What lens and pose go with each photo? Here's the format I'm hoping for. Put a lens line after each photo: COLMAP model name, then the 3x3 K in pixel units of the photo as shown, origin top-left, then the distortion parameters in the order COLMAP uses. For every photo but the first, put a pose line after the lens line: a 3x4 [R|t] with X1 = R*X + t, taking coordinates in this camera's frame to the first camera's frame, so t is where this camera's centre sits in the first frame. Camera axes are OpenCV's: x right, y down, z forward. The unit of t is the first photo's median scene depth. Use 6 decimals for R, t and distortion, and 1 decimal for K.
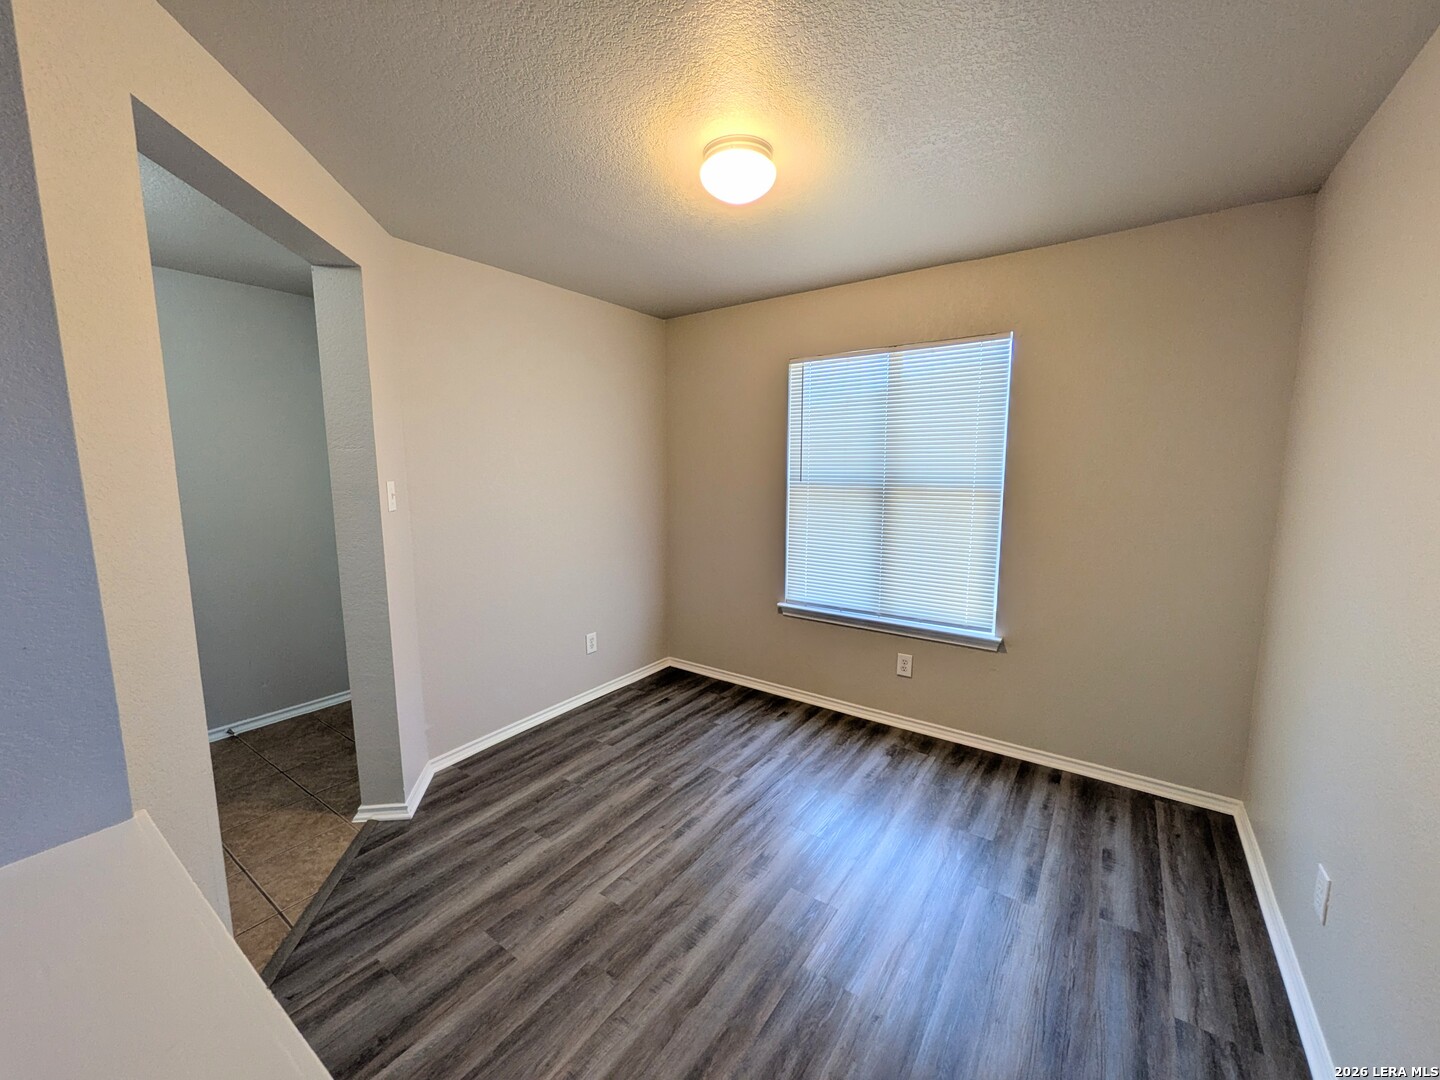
lens RADIAL K [[567.9, 0, 708.7], [0, 567.9, 540.2], [0, 0, 1]] dist [-0.001179, -0.000362]
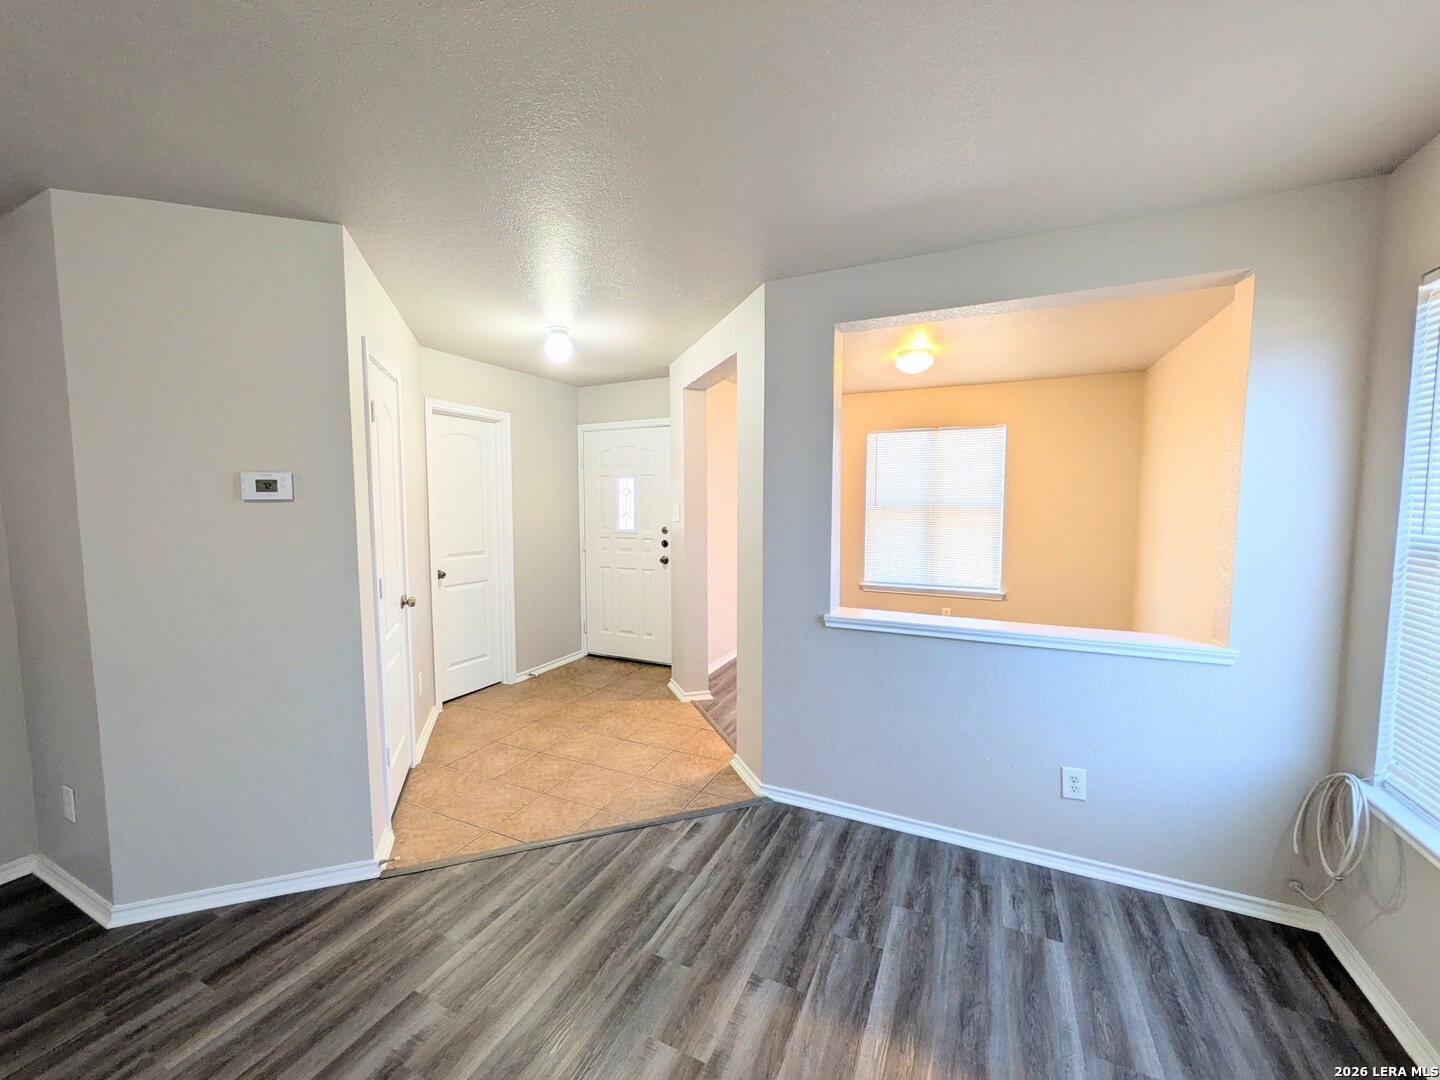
lens RADIAL K [[567.9, 0, 710.2], [0, 567.9, 543.4], [0, 0, 1]] dist [-0.001179, -0.000362]
pose [[0.986591, -0.011673, 0.162794, -0.637936], [0.018678, 0.998961, -0.041562, 0.068391], [-0.162140, 0.044045, 0.985784, -0.576266]]
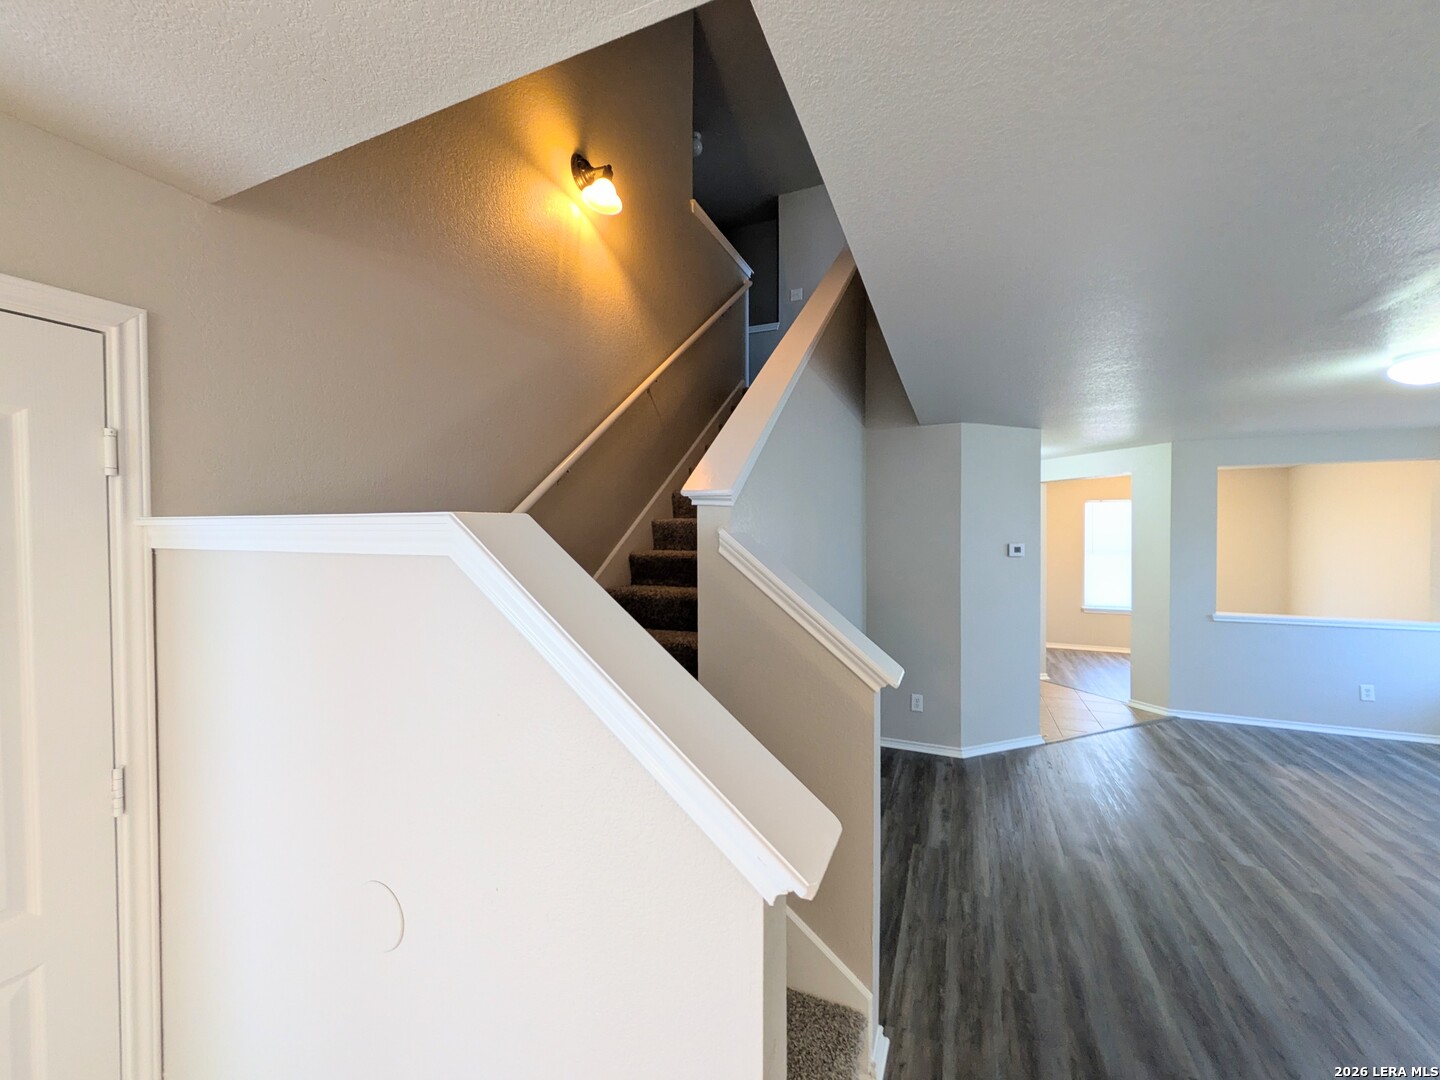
lens RADIAL K [[567.9, 0, 709.5], [0, 567.9, 544.0], [0, 0, 1]] dist [-0.001179, -0.000362]
pose [[0.978323, 0.002255, 0.207071, -2.101093], [0.019715, 0.994385, -0.103972, 0.082318], [-0.206142, 0.105801, 0.972785, -1.073742]]
